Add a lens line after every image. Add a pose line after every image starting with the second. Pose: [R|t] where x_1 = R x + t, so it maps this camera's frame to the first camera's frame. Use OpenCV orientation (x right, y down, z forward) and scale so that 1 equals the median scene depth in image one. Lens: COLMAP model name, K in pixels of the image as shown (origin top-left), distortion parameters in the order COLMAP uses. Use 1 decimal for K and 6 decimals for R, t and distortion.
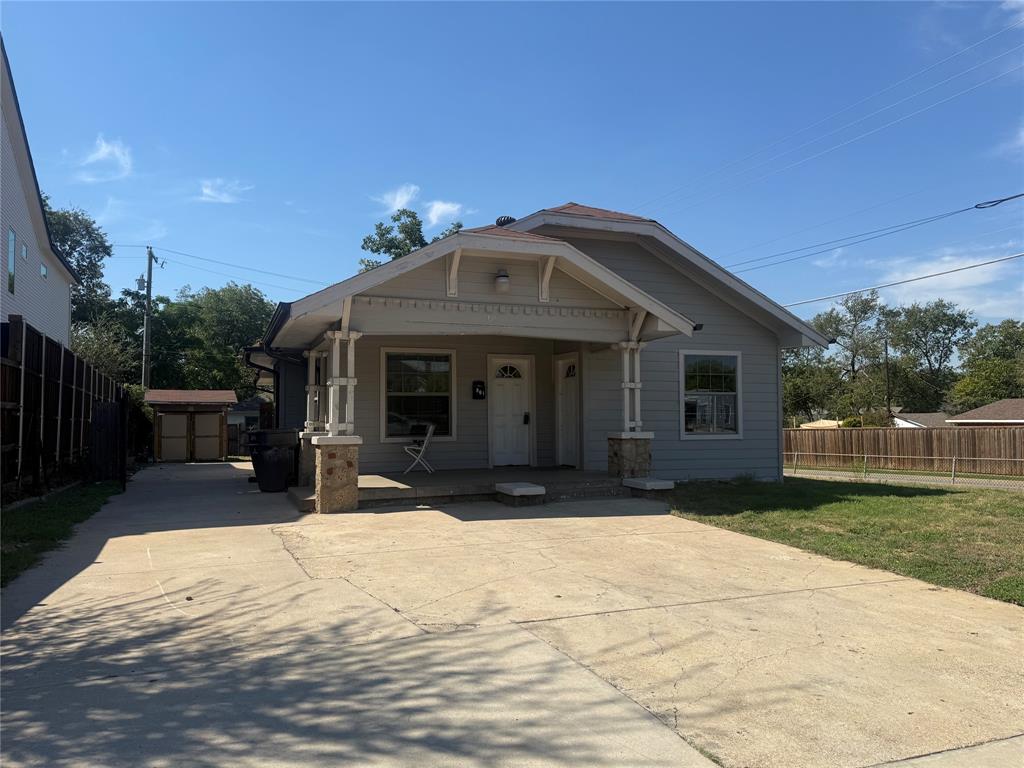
lens RADIAL K [[718.2, 0, 512.4], [0, 718.2, 383.8], [0, 0, 1]] dist [0.025991, -0.013169]
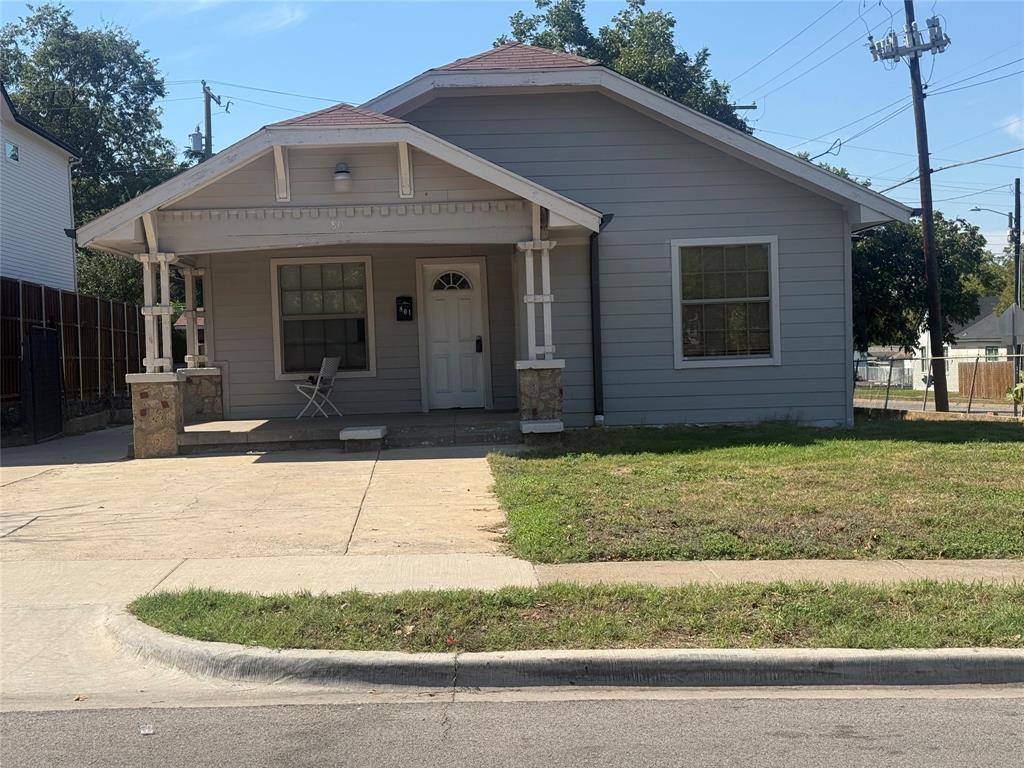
lens RADIAL K [[1430.1, 0, 511.9], [0, 1430.1, 386.2], [0, 0, 1]] dist [0.105179, 0.000000]
pose [[0.940099, -0.017329, -0.340462, 0.573747], [0.045531, 0.996142, 0.075021, -0.017763], [0.337848, -0.086029, 0.937261, -0.377674]]
